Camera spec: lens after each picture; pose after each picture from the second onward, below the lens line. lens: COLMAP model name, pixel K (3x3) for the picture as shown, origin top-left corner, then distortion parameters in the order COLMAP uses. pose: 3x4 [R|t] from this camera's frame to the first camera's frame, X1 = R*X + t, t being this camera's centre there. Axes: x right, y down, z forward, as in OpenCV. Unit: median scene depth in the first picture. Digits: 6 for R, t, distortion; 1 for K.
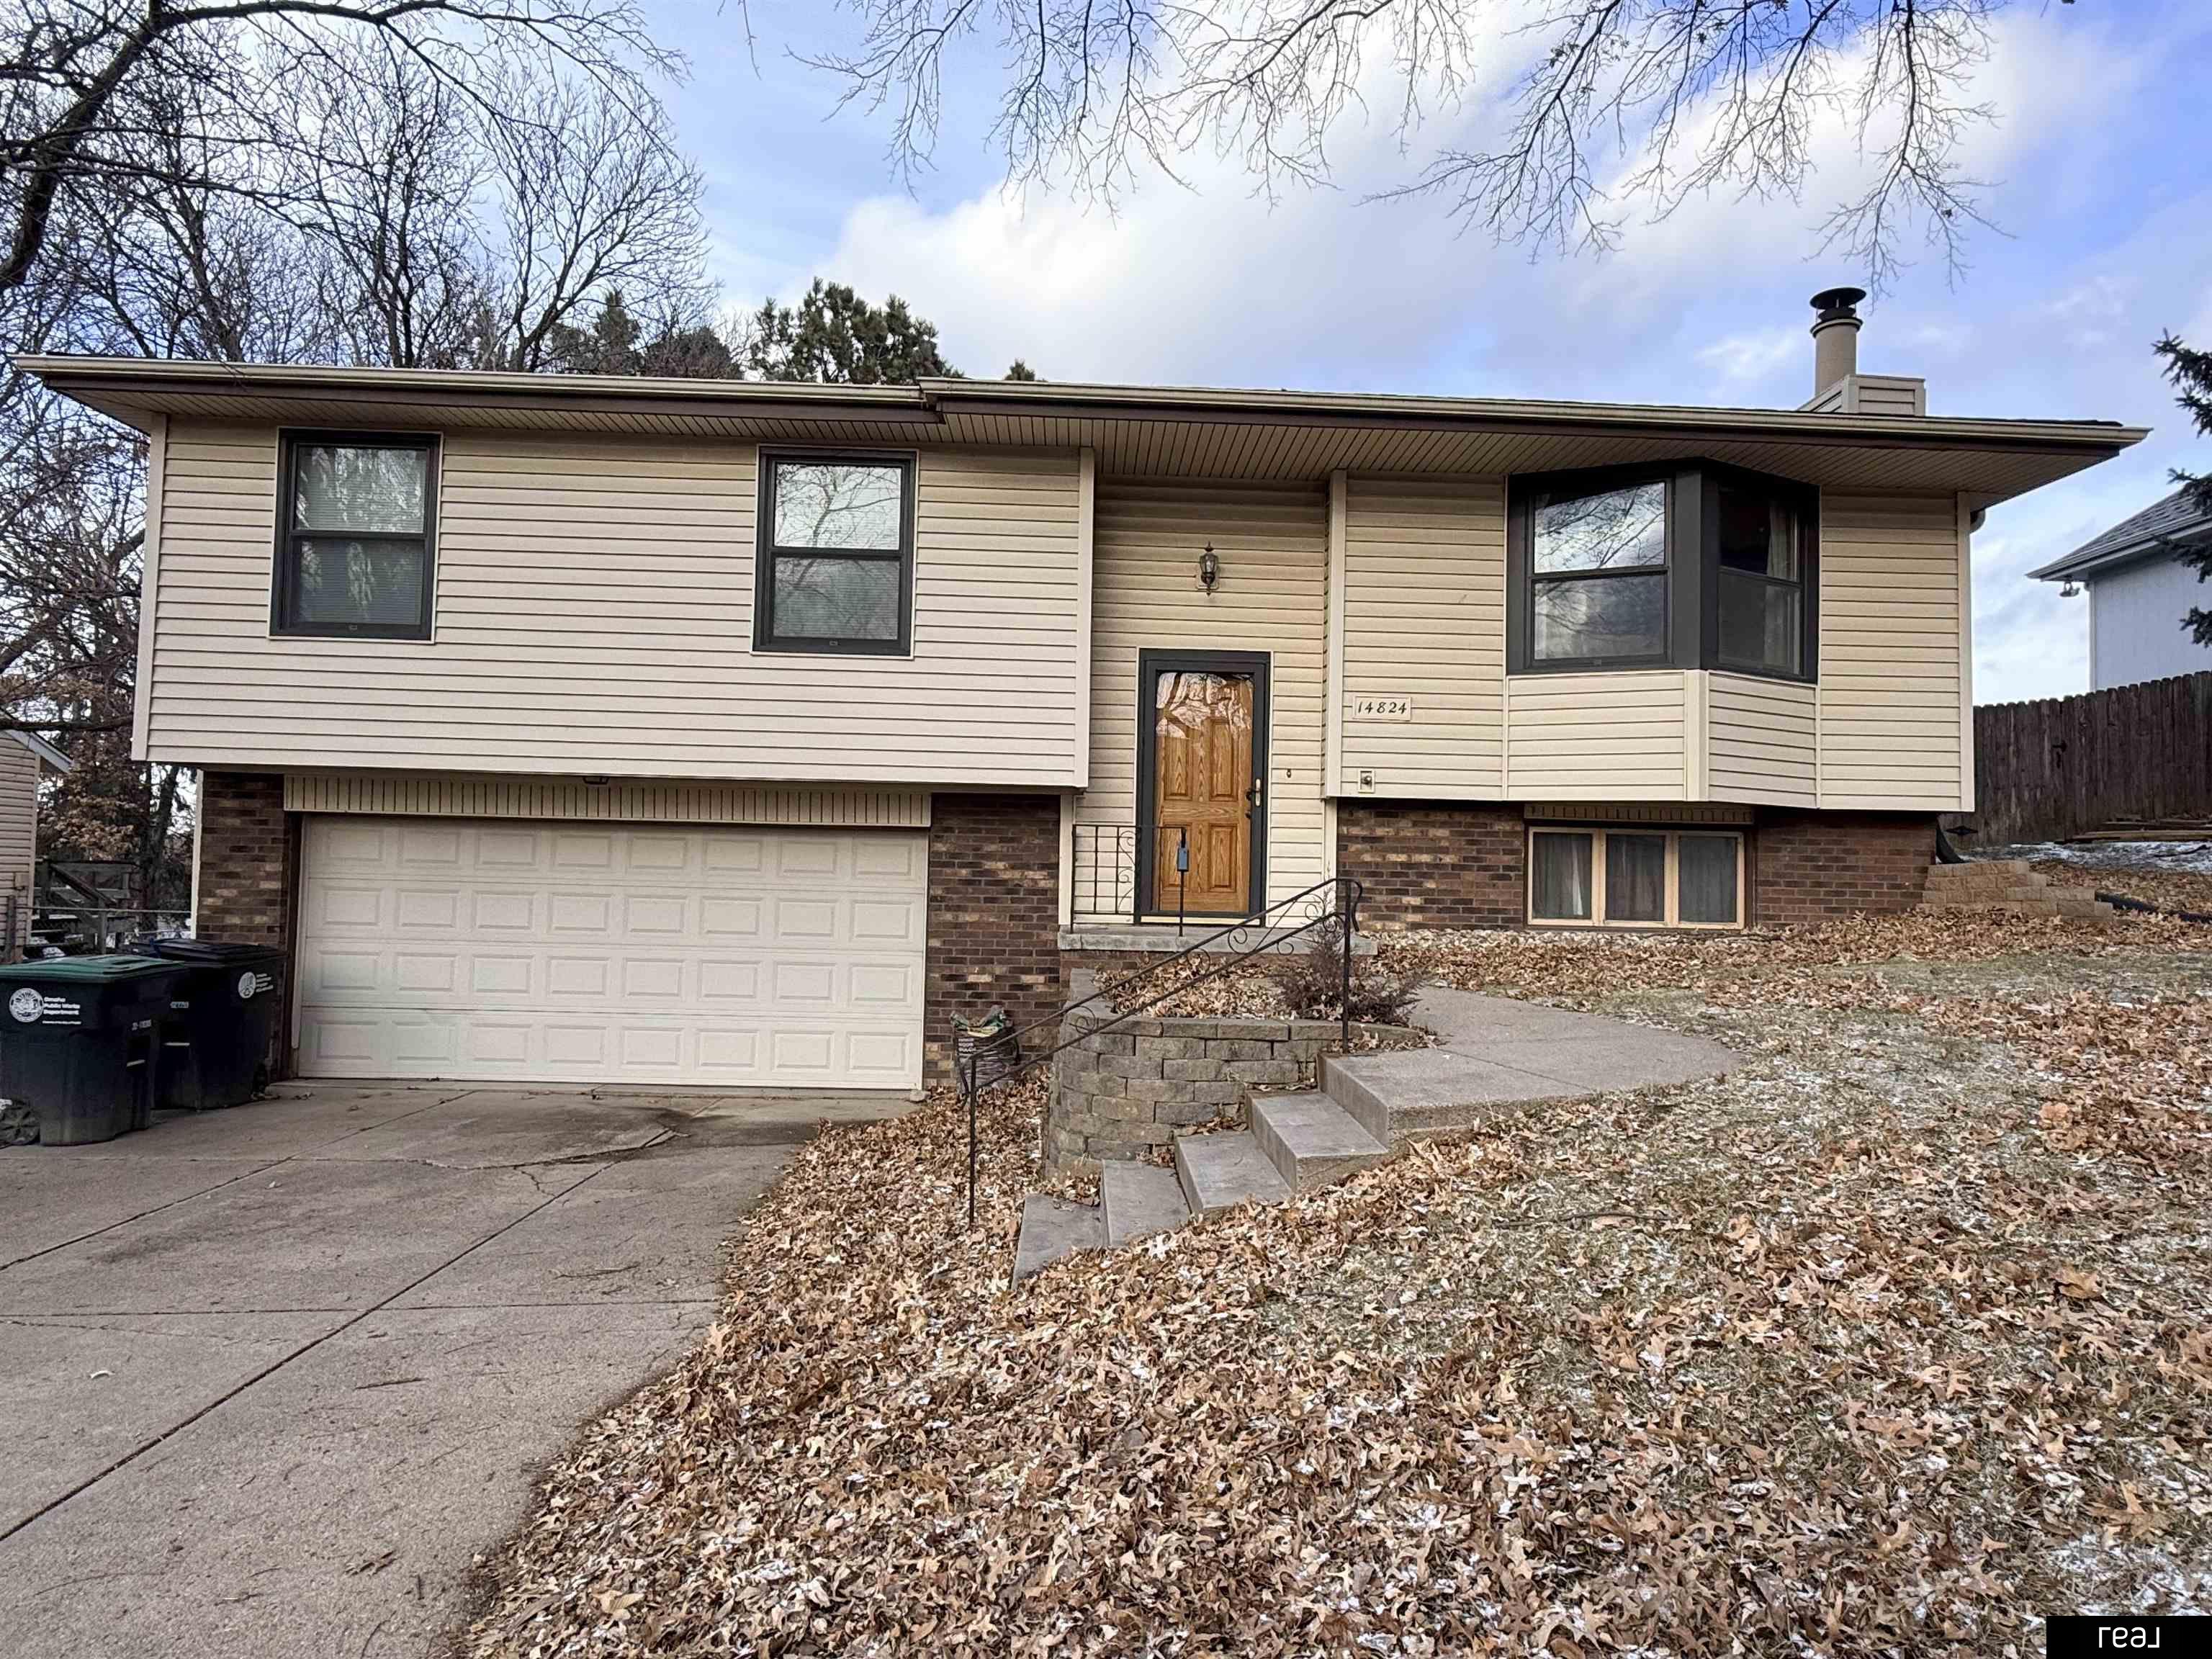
lens RADIAL K [[1287.2, 0, 1111.8], [0, 1287.2, 831.2], [0, 0, 1]] dist [0.001624, -0.000958]
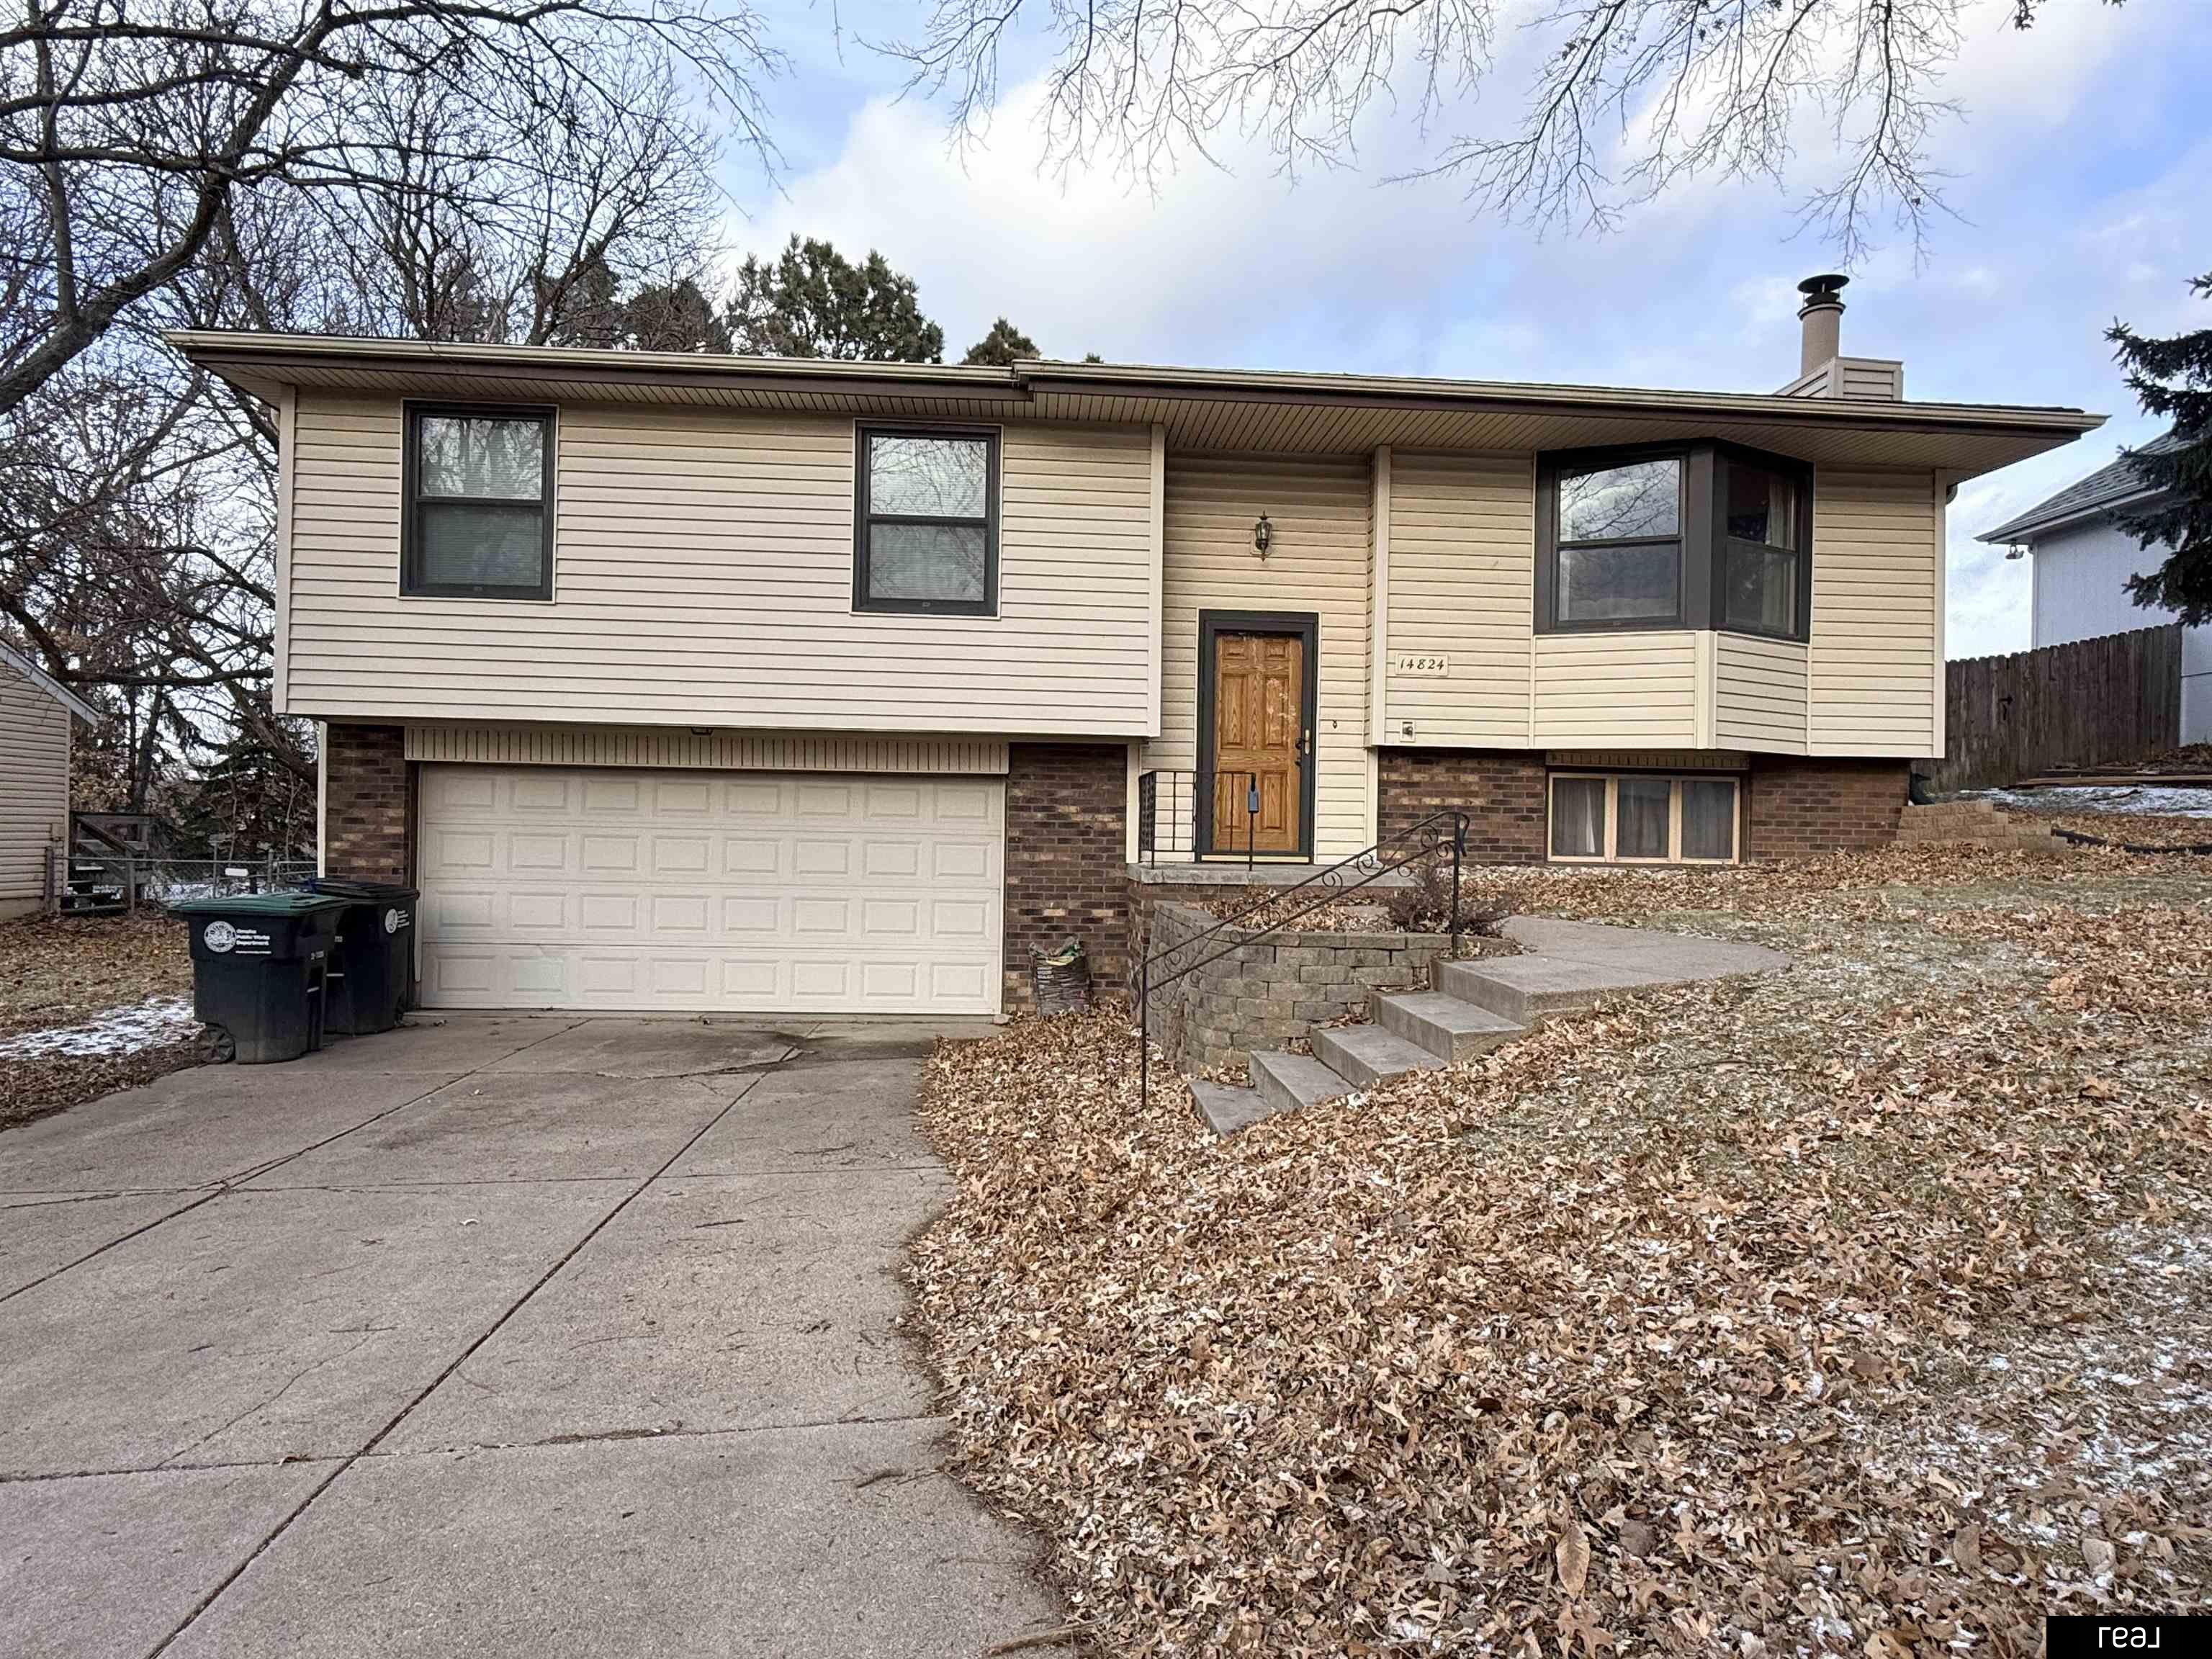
lens RADIAL K [[1287.2, 0, 1106.3], [0, 1287.2, 829.4], [0, 0, 1]] dist [0.001624, -0.000958]
pose [[0.999274, -0.004056, 0.037881, -0.106441], [0.002747, 0.999400, 0.034540, 0.006627], [-0.037998, -0.034411, 0.998685, -0.096744]]
